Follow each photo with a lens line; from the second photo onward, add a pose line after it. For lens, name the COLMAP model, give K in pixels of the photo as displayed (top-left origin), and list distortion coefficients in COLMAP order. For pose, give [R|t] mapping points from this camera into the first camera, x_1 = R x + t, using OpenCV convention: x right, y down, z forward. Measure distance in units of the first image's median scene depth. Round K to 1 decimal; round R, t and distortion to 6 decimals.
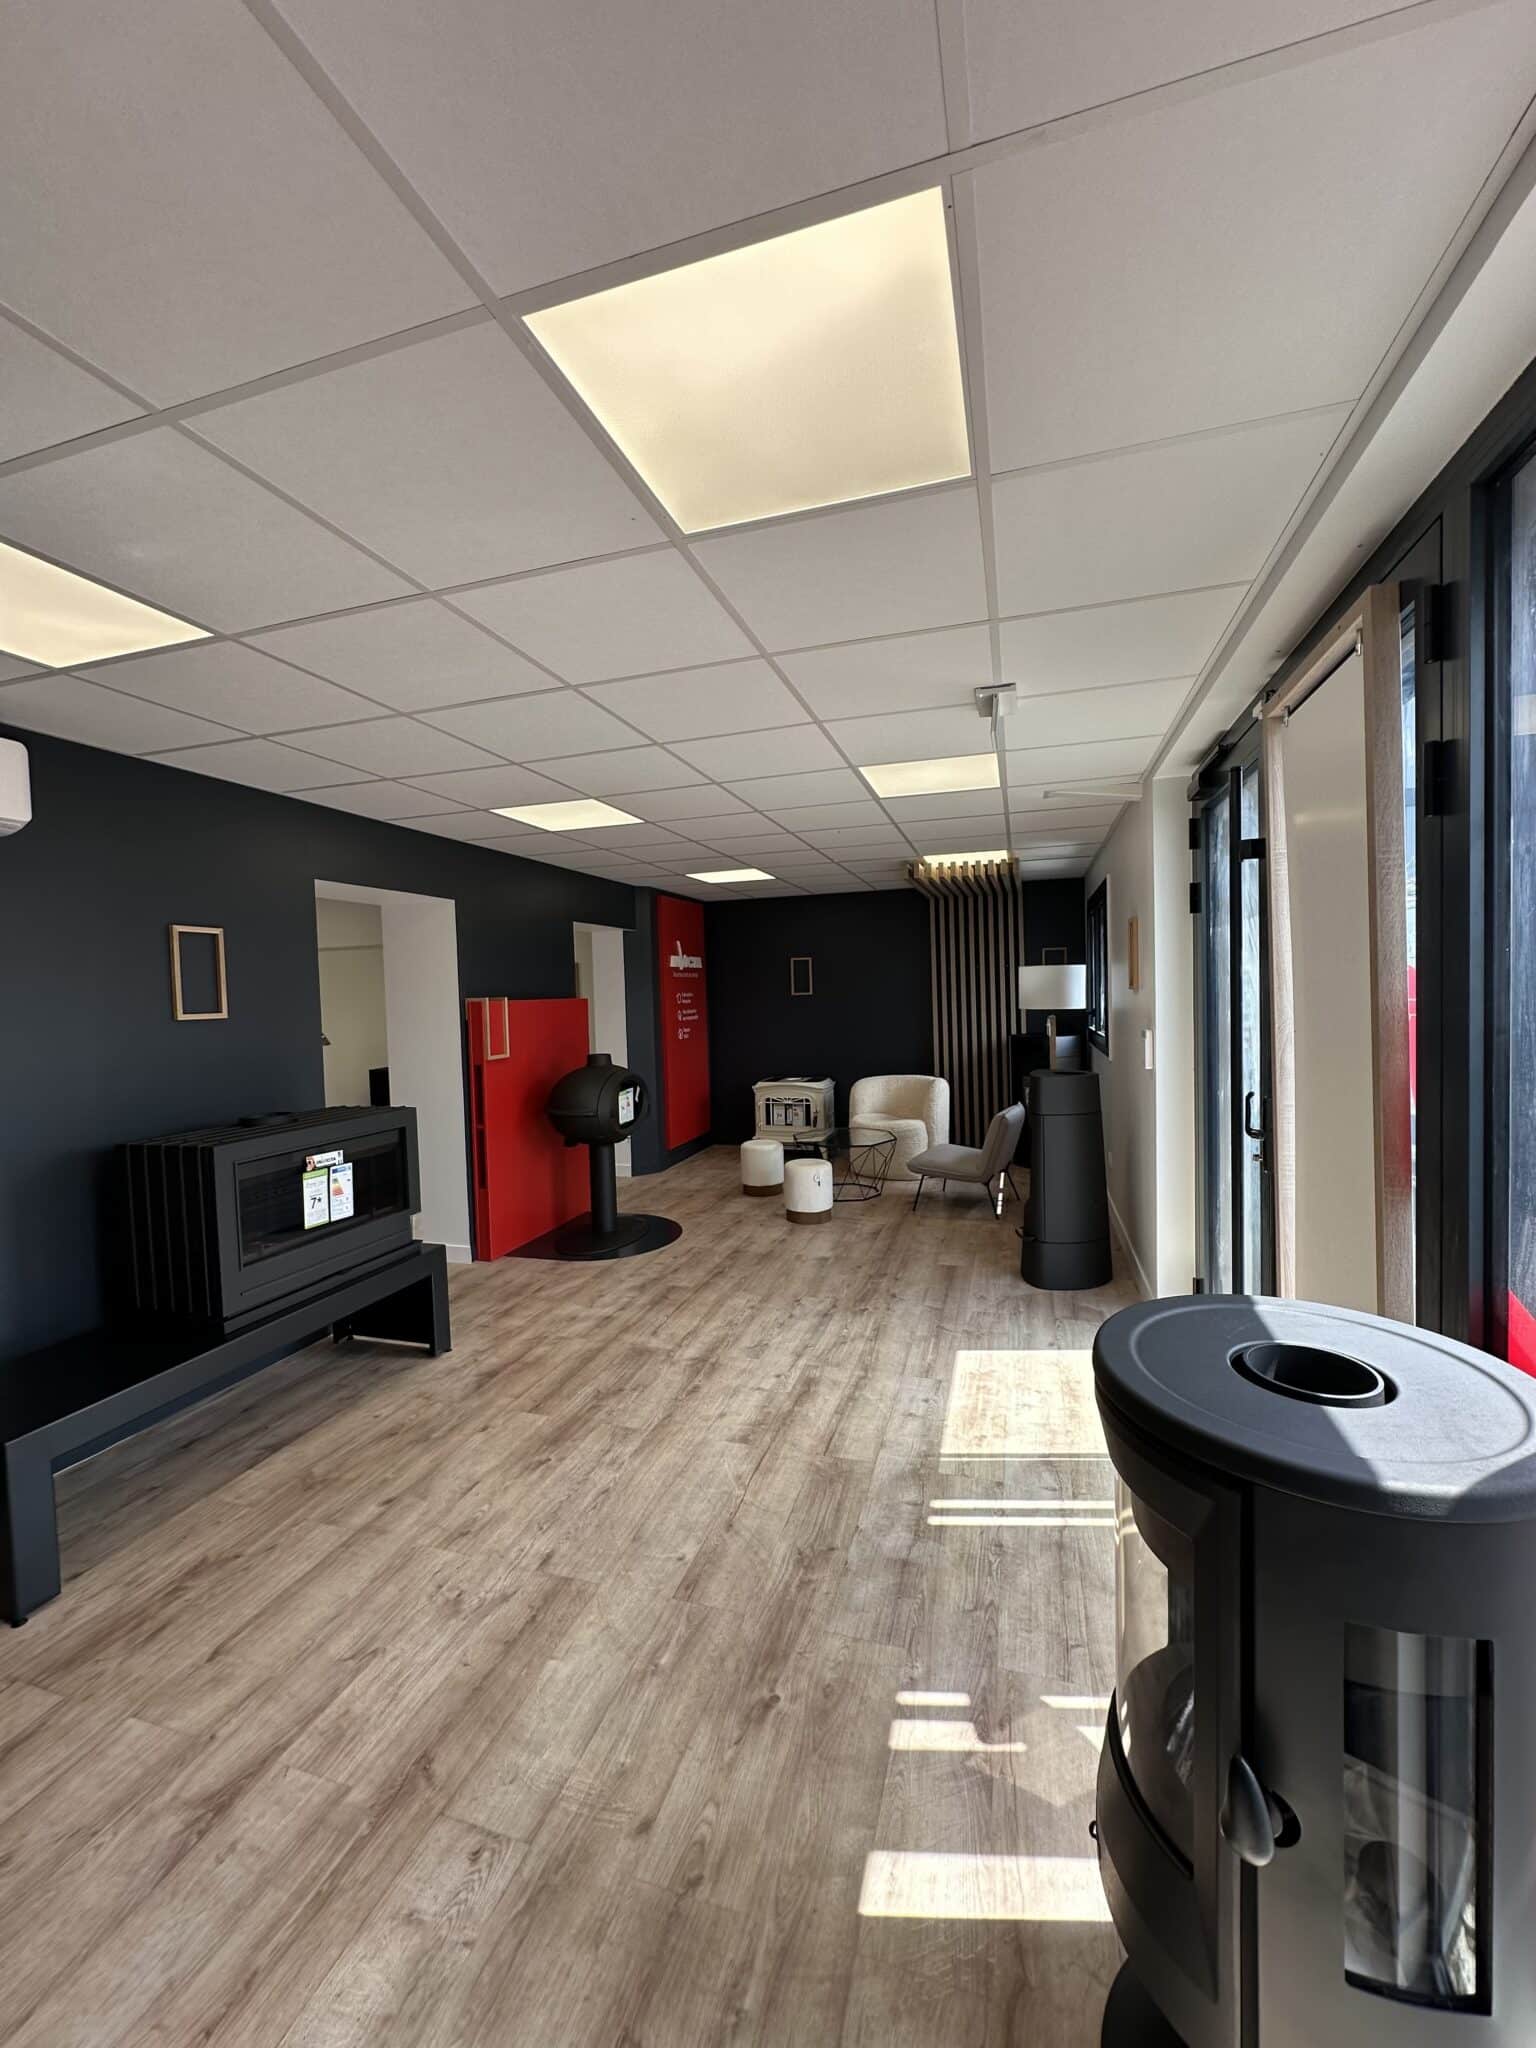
lens RADIAL K [[817.9, 0, 768.0], [0, 817.9, 1024.0], [0, 0, 1]] dist [0.000188, 0.000010]
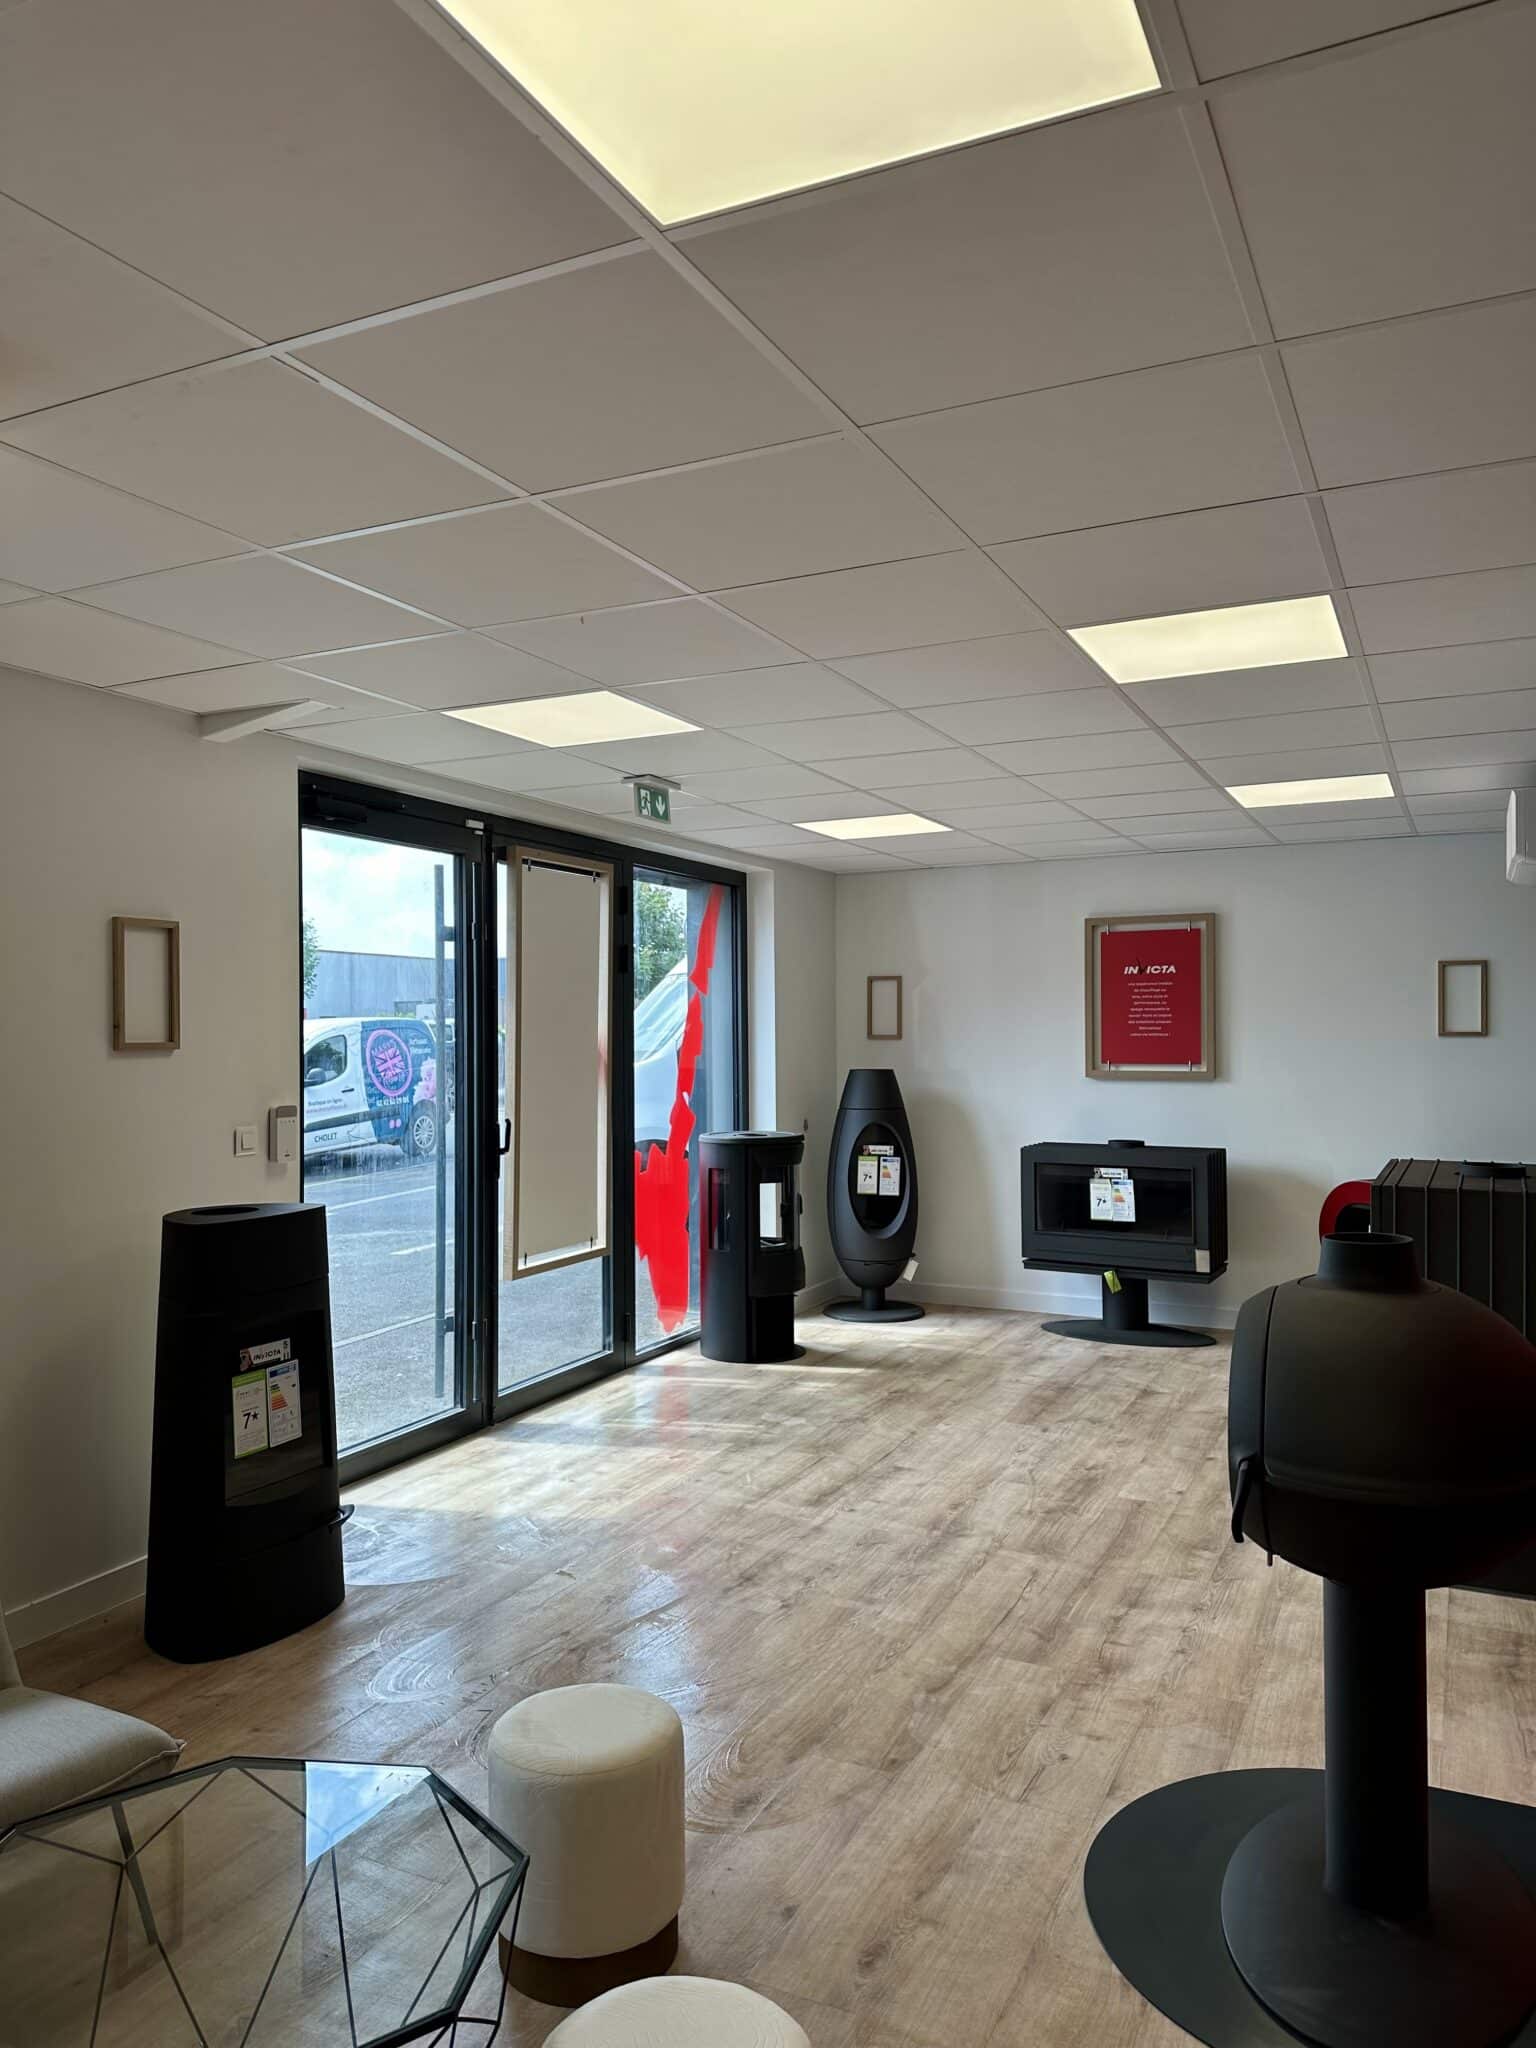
lens RADIAL K [[1431.6, 0, 768.0], [0, 1431.6, 1024.0], [0, 0, 1]] dist [-0.001347, -0.000970]
pose [[-0.988371, 0.035215, 0.147925, -0.123086], [0.040128, 0.998733, 0.030358, -0.084202], [-0.146668, 0.035941, -0.988533, 2.246853]]
